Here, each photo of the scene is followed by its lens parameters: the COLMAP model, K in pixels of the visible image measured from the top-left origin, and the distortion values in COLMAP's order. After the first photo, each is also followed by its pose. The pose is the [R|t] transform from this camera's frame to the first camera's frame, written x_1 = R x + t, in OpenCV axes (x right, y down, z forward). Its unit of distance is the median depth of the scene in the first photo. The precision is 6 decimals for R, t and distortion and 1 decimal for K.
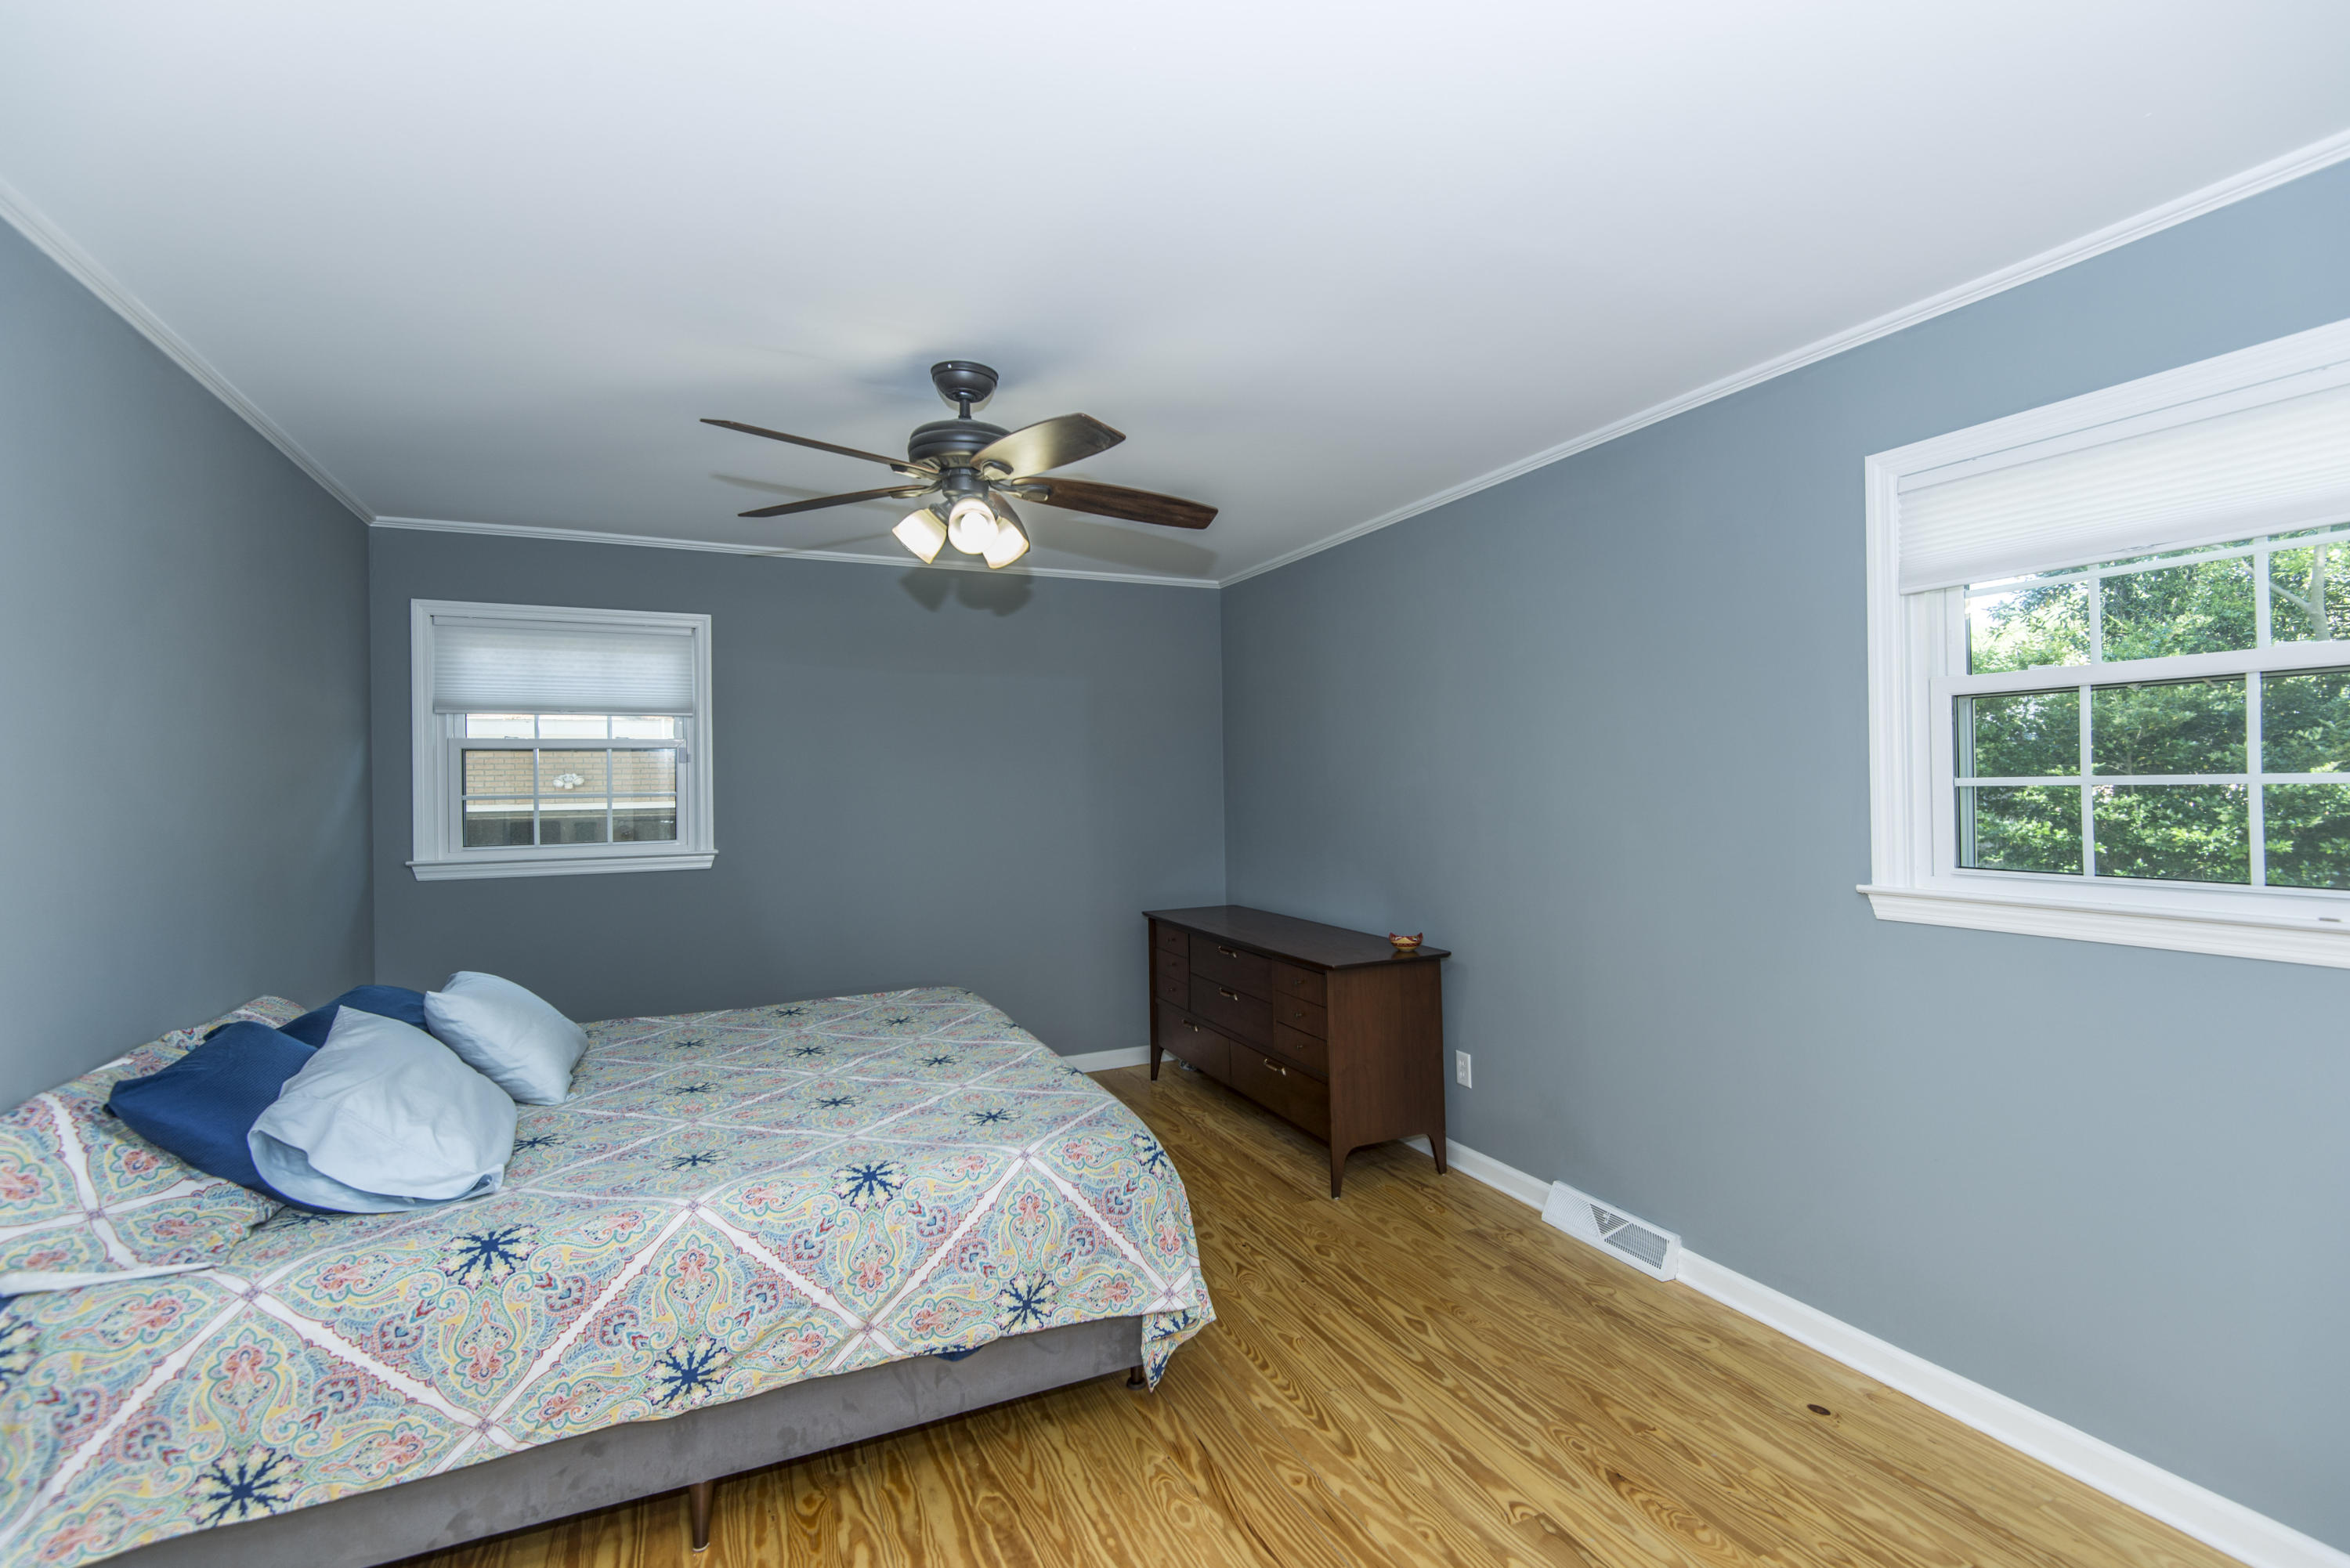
lens RADIAL K [[1061.3, 0, 1184.5], [0, 1061.3, 775.7], [0, 0, 1]] dist [0.033303, -0.019822]
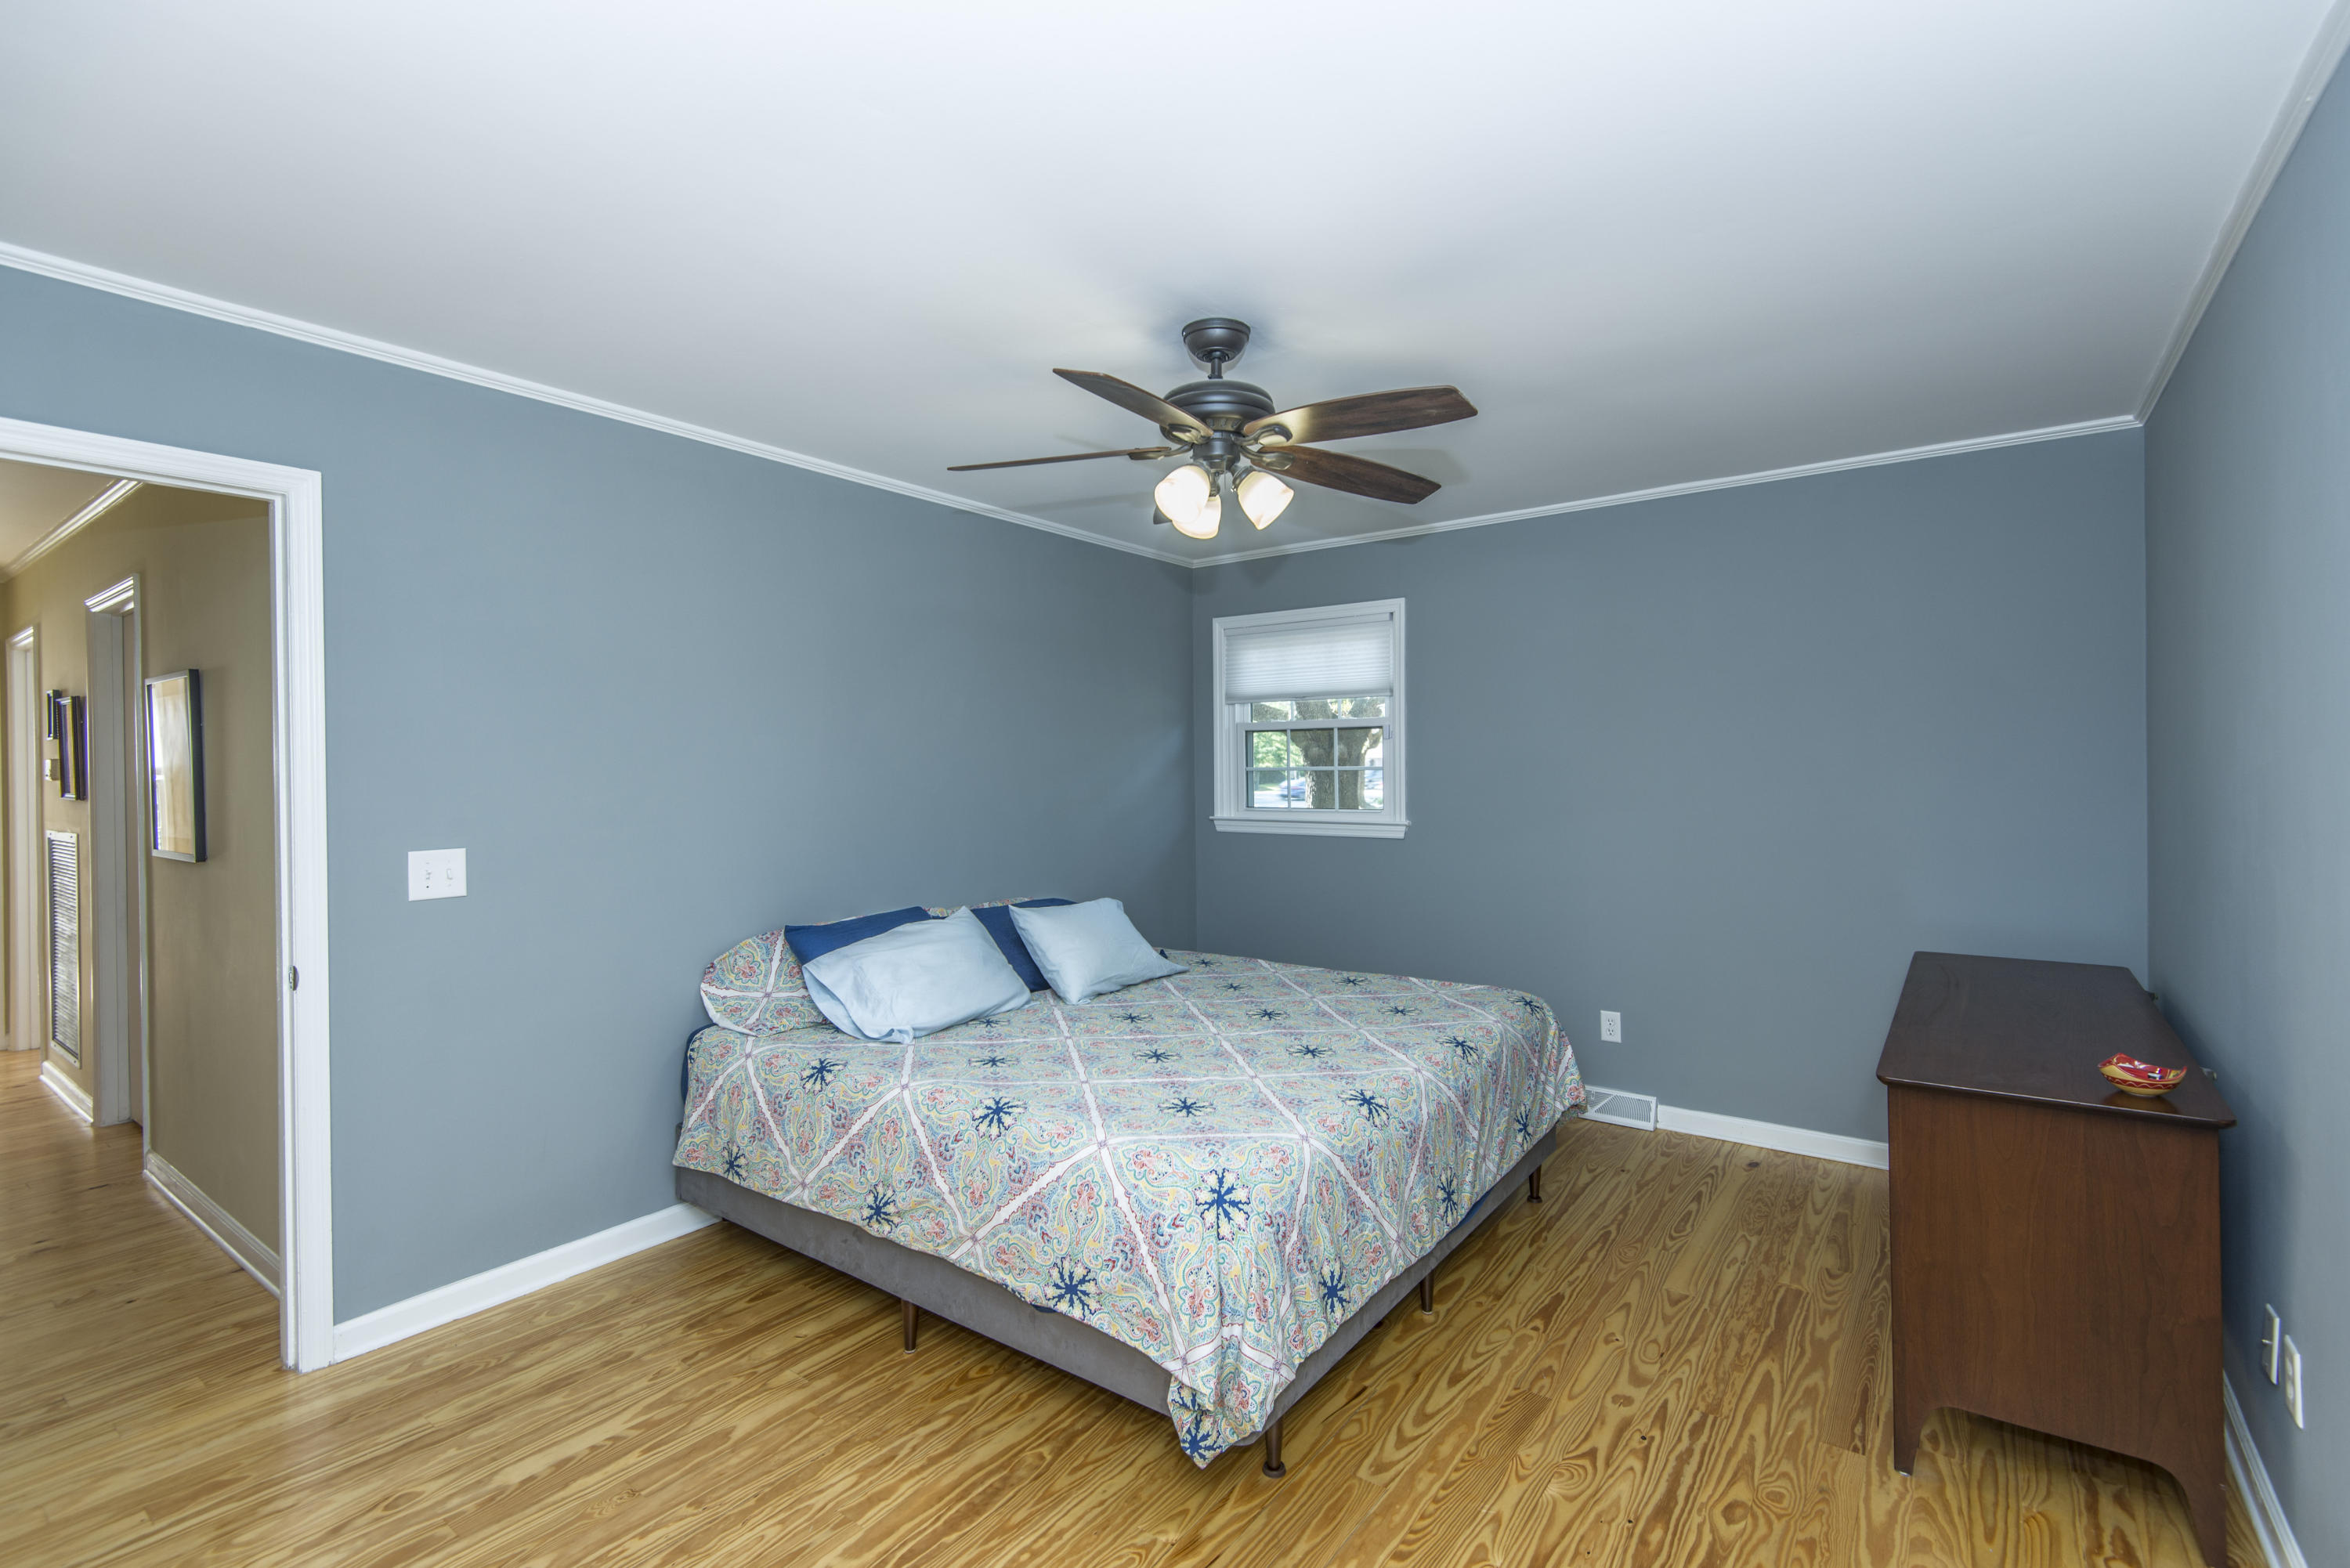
lens RADIAL K [[1061.3, 0, 1184.5], [0, 1061.3, 775.7], [0, 0, 1]] dist [0.033303, -0.019822]
pose [[0.484664, 0.018095, -0.874513, 0.751279], [0.005933, 0.999695, 0.023974, -0.003913], [0.874680, -0.016808, 0.484409, 0.612867]]
